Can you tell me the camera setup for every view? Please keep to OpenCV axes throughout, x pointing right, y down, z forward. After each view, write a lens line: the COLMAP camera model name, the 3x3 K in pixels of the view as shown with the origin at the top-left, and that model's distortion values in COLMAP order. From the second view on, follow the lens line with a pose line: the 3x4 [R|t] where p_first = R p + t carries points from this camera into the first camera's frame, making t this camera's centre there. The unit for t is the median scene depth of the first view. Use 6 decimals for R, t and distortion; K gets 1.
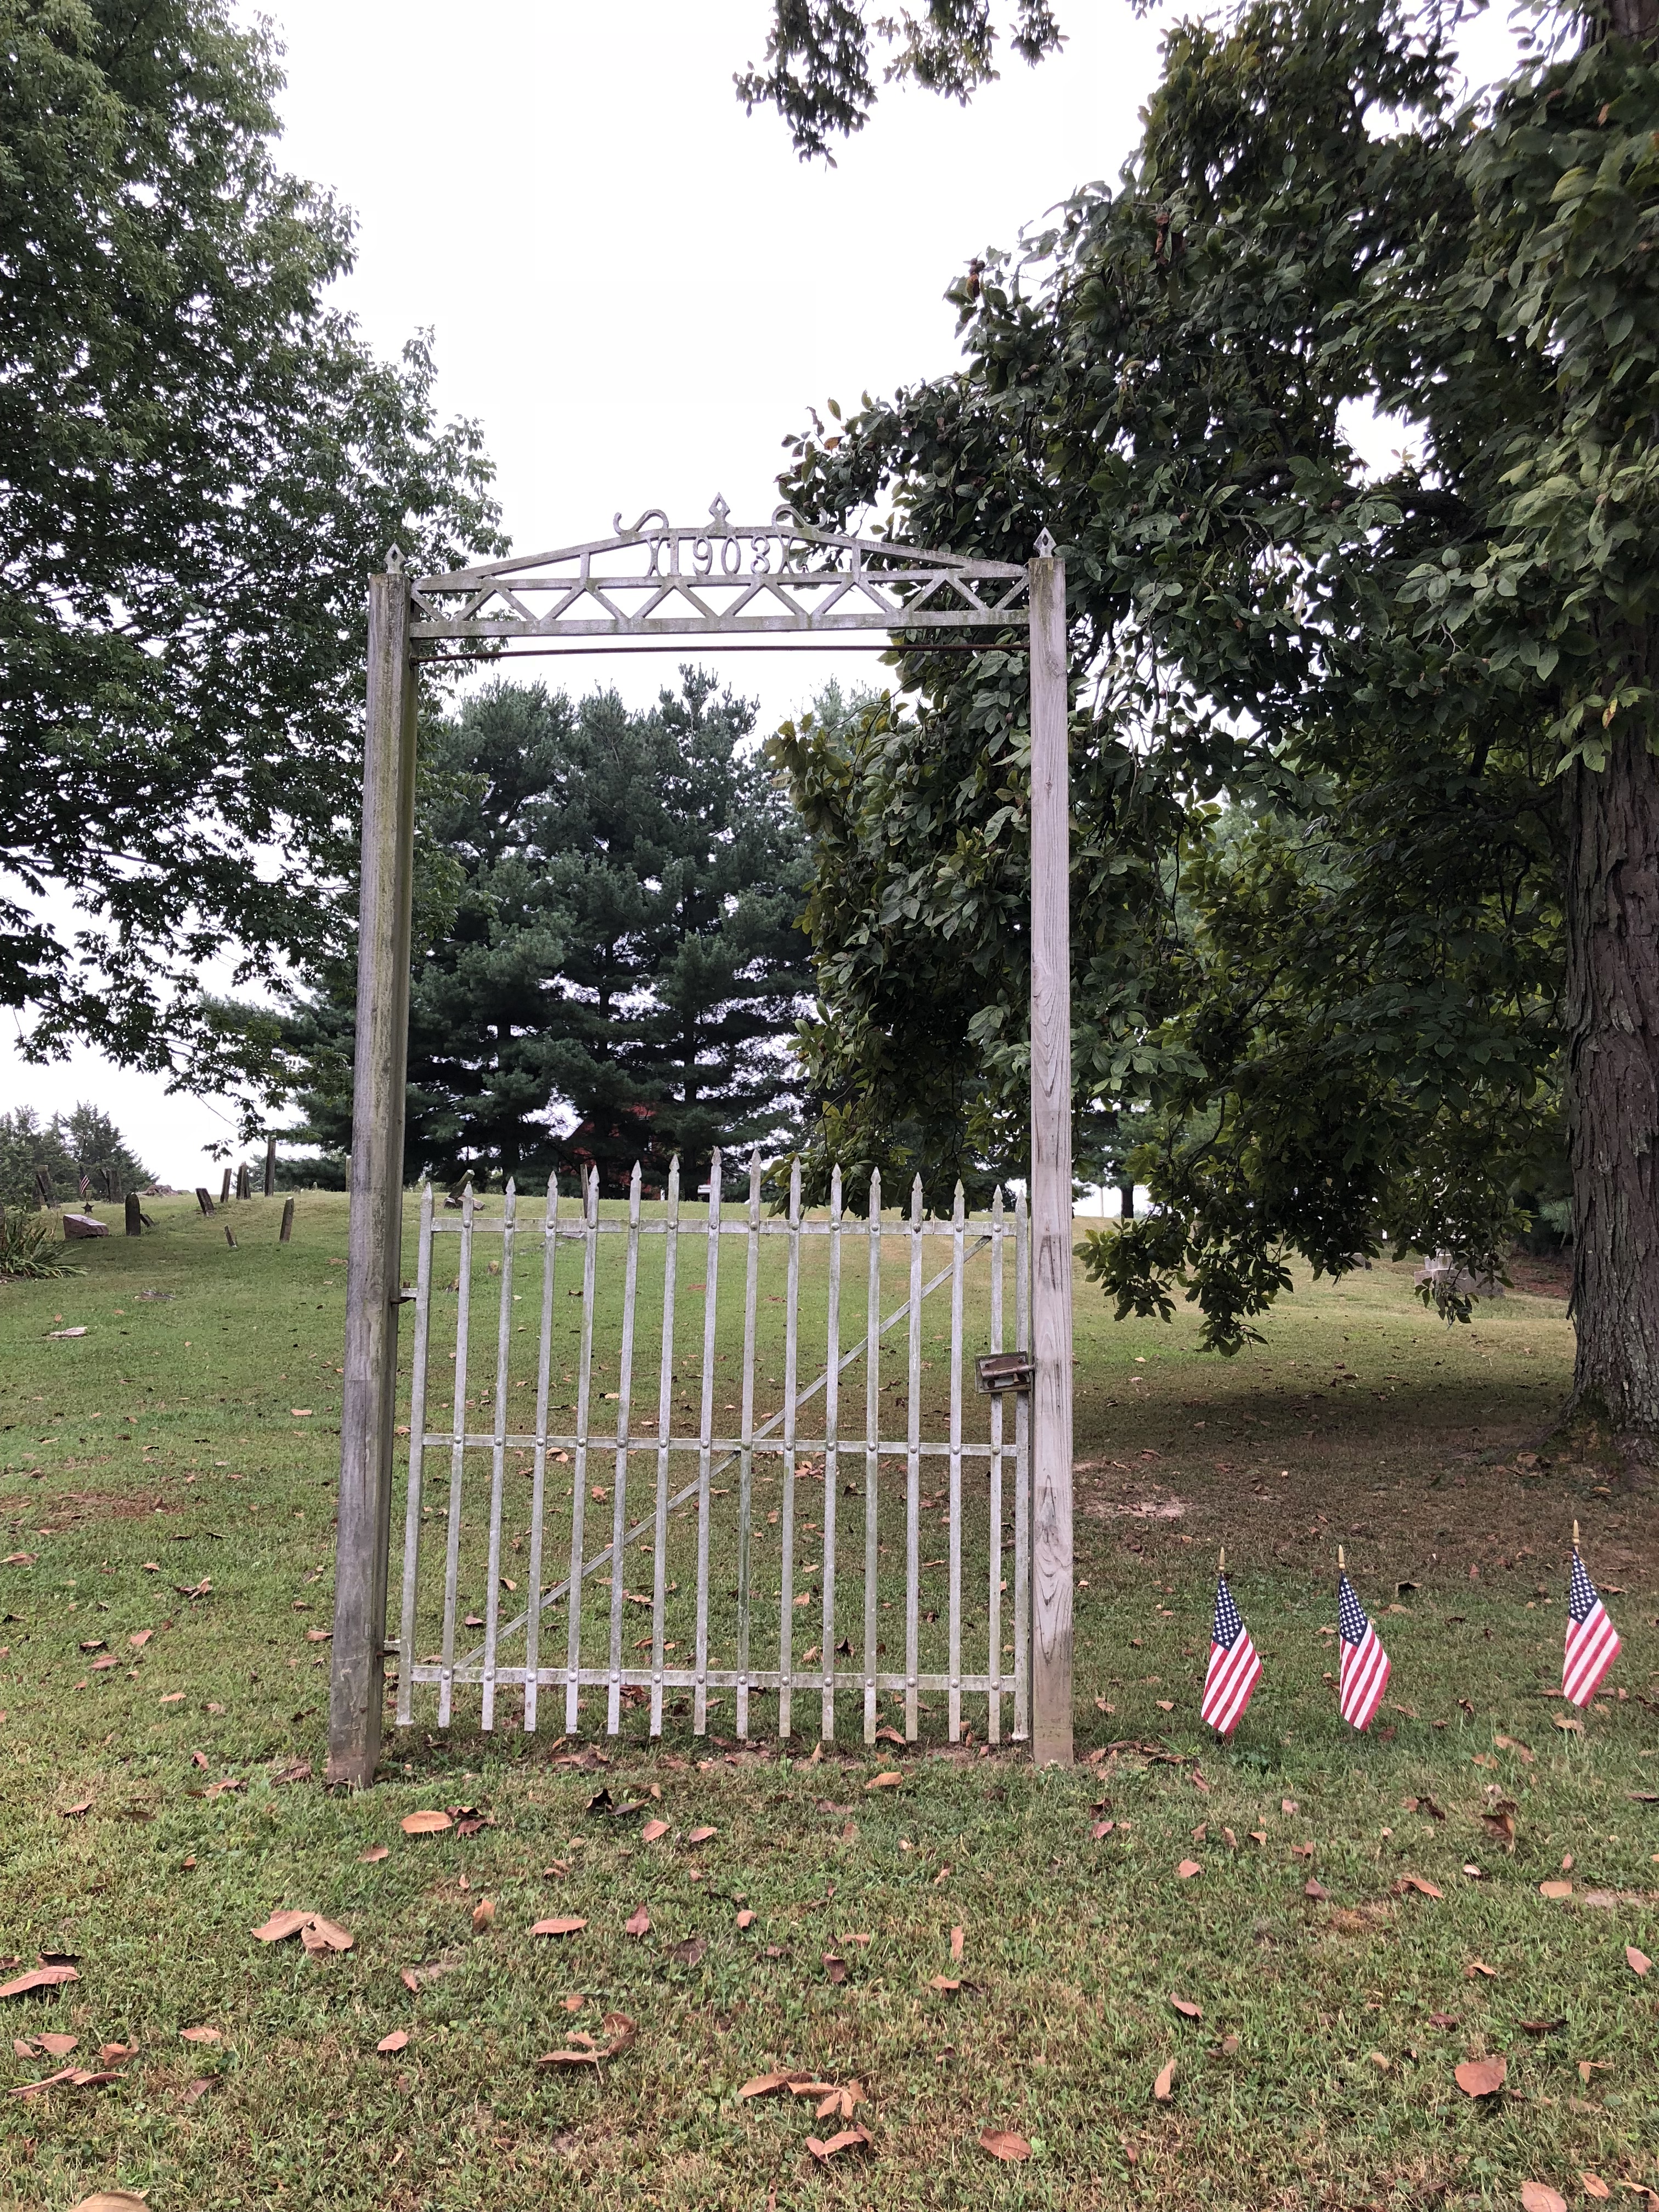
lens RADIAL K [[1825.7, 0, 890.0], [0, 1825.7, 1119.4], [0, 0, 1]] dist [-0.019662, 0.021876]
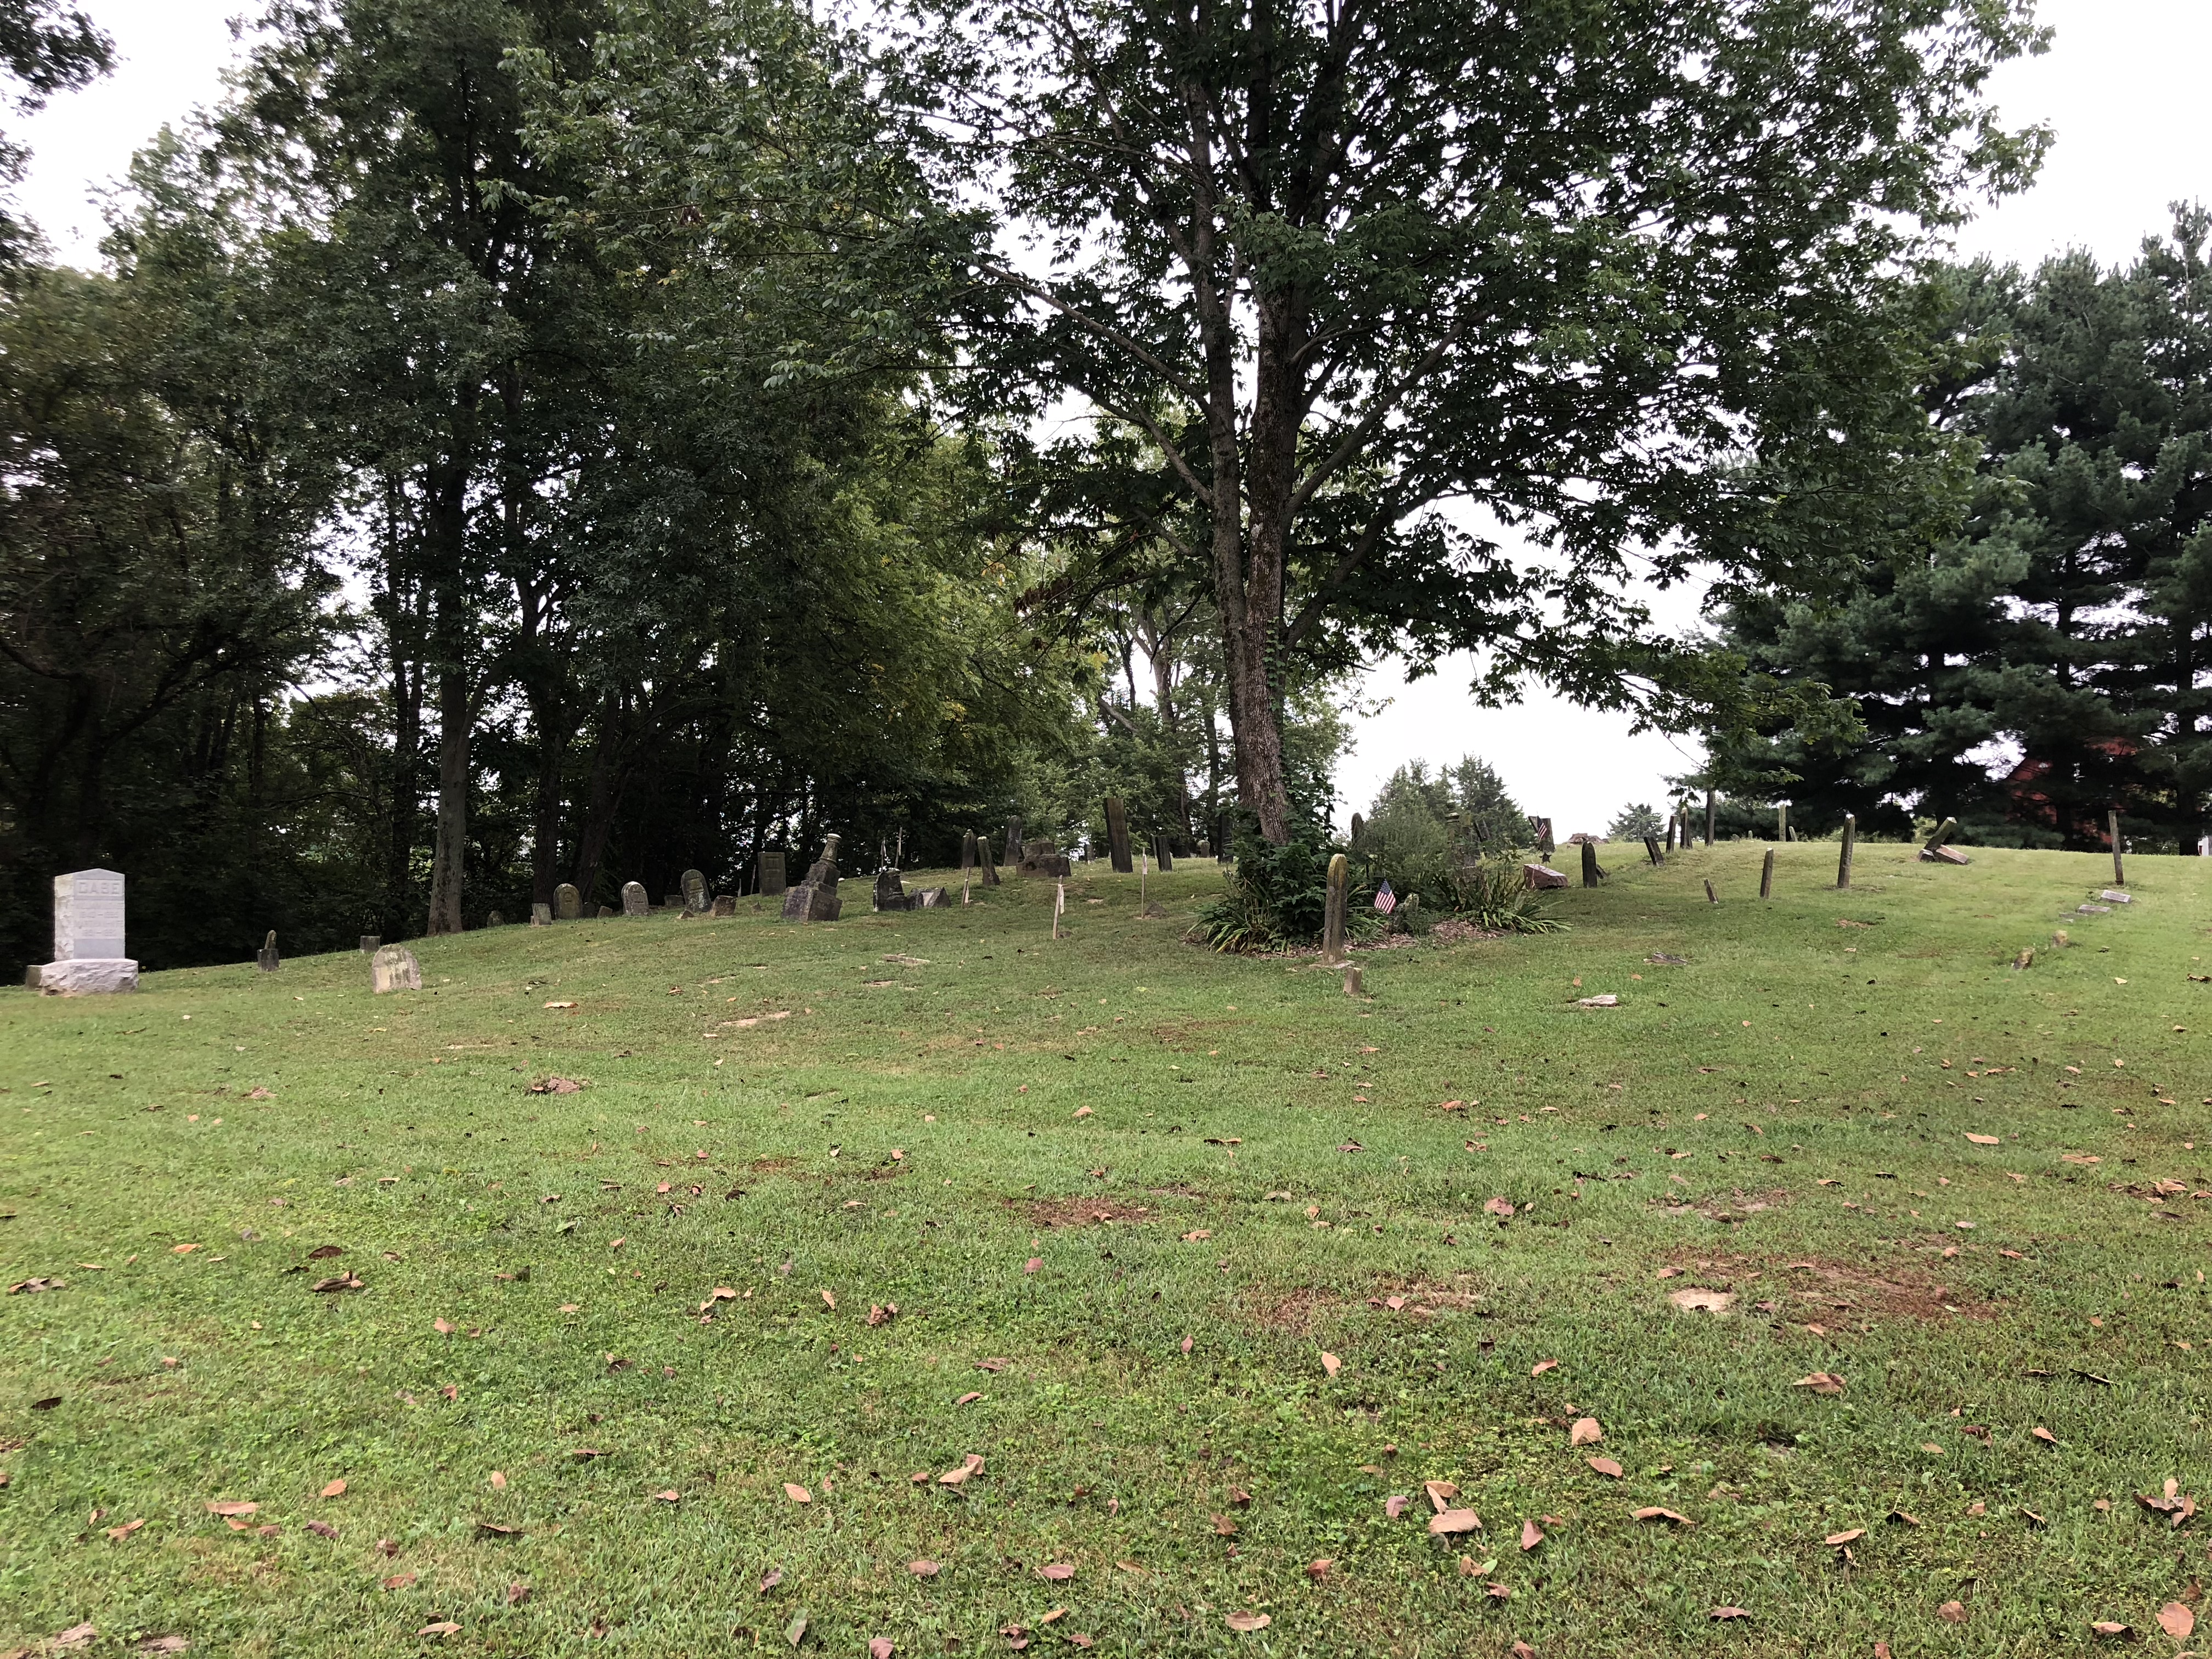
lens RADIAL K [[1825.7, 0, 1104.8], [0, 1825.7, 827.6], [0, 0, 1]] dist [-0.019662, 0.021876]
pose [[0.824396, 0.000331, -0.566013, -0.084967], [0.018273, 0.999463, 0.027200, 0.002837], [0.565718, -0.032767, 0.823948, 0.079792]]
